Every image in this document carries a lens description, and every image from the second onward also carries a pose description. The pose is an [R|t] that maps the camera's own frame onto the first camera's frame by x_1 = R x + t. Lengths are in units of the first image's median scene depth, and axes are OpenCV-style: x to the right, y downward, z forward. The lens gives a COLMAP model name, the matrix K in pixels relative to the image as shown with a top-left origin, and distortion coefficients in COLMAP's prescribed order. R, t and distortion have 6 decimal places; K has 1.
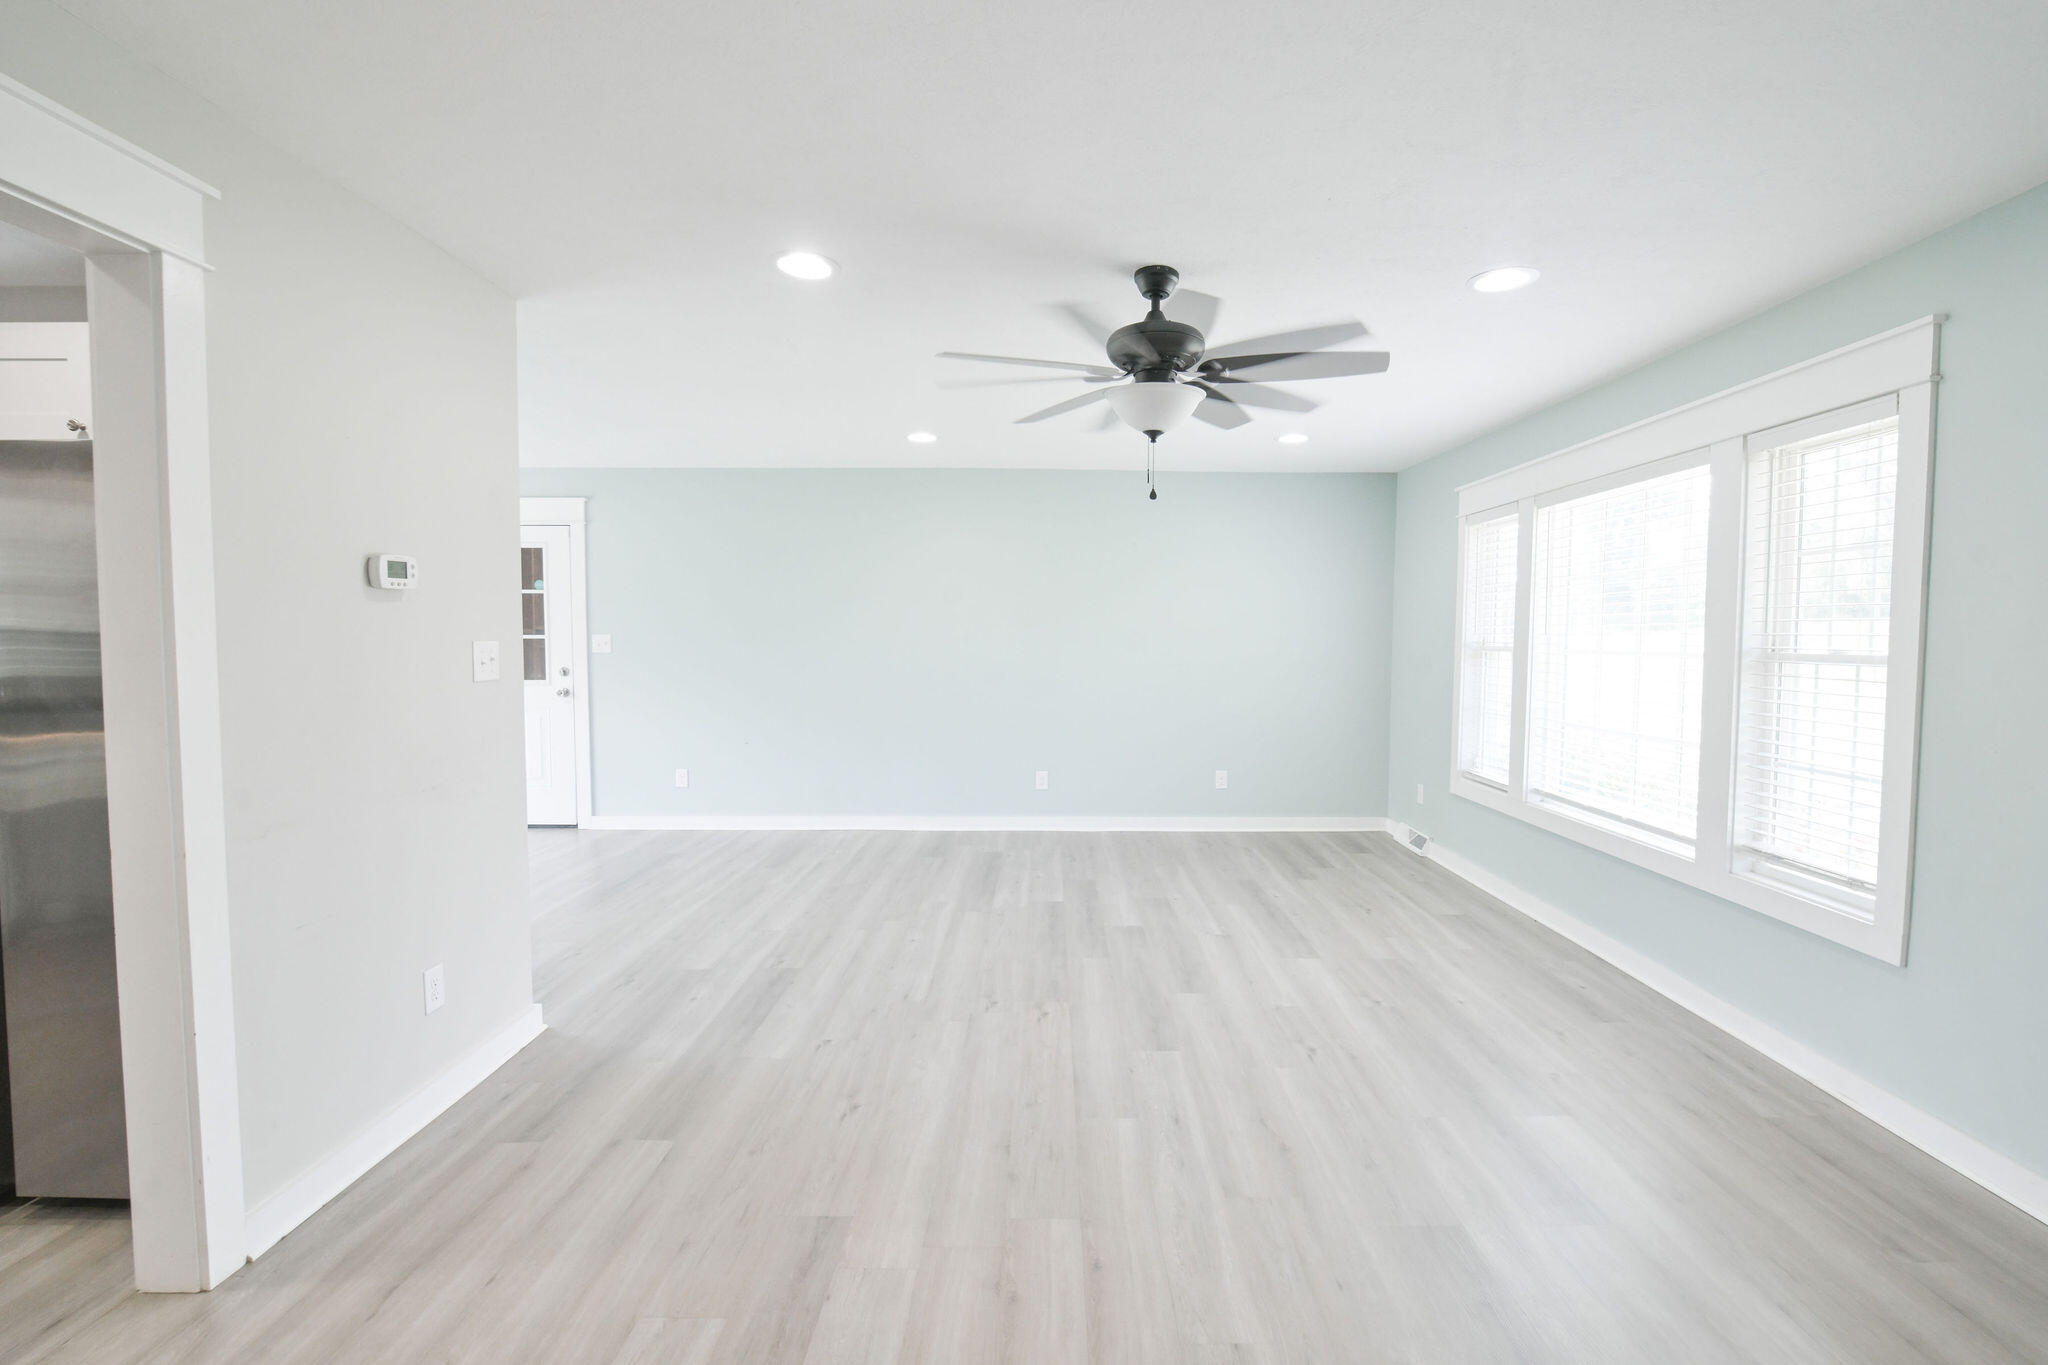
lens RADIAL K [[909.0, 0, 1065.2], [0, 909.0, 677.9], [0, 0, 1]] dist [-0.020135, 0.000291]
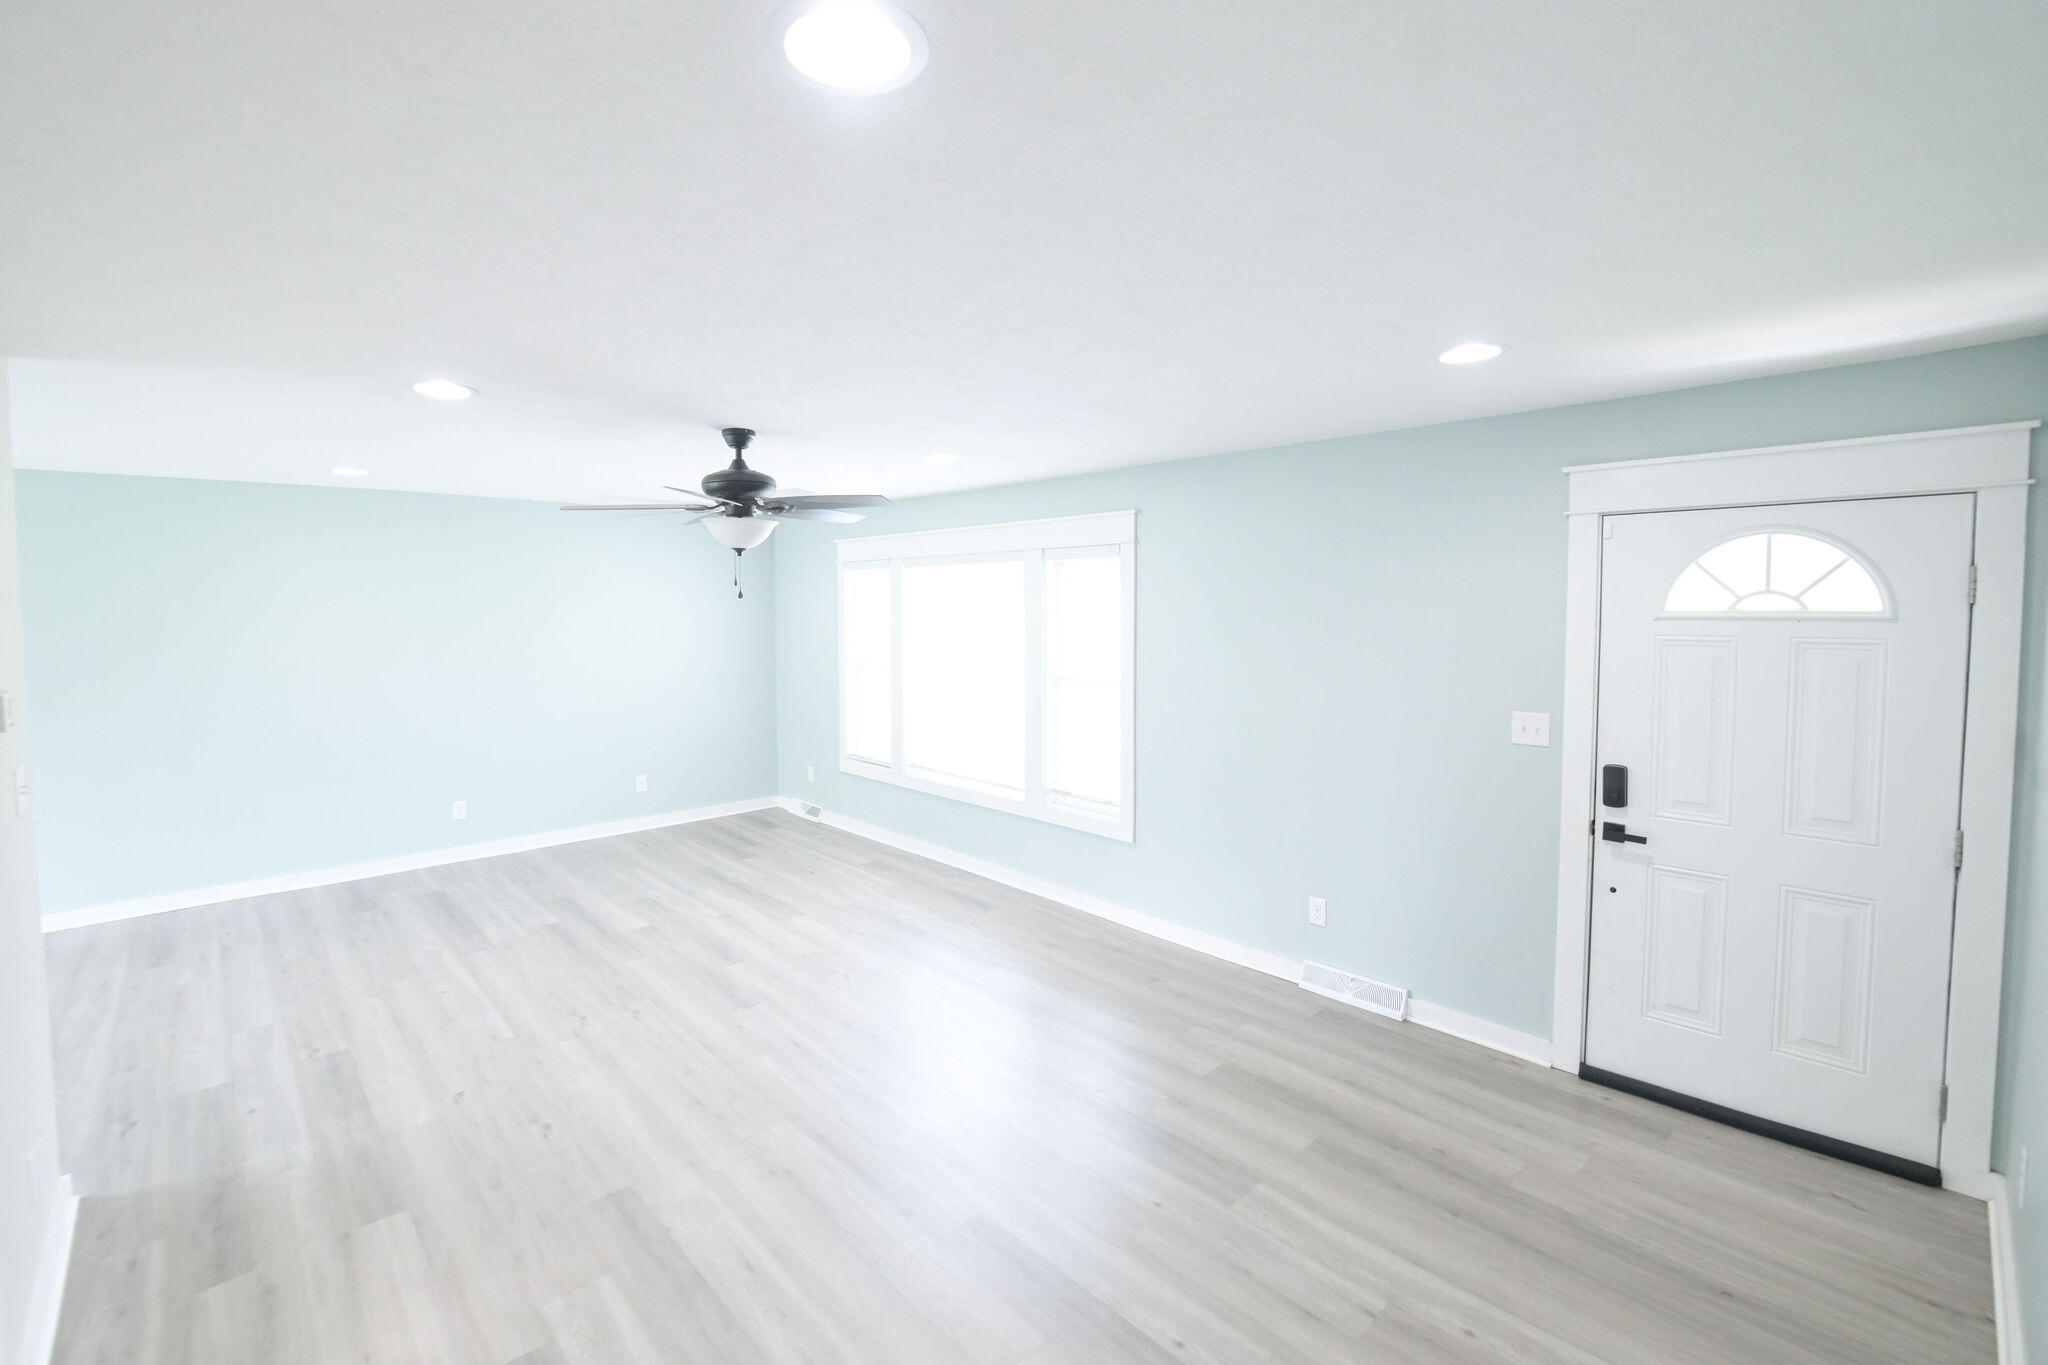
lens RADIAL K [[891.8, 0, 987.7], [0, 891.8, 648.4], [0, 0, 1]] dist [-0.021892, 0.000039]
pose [[0.752360, -0.044725, 0.657232, -0.402827], [0.040290, 0.998949, 0.021858, -0.111729], [-0.657519, 0.010035, 0.753371, -0.185633]]
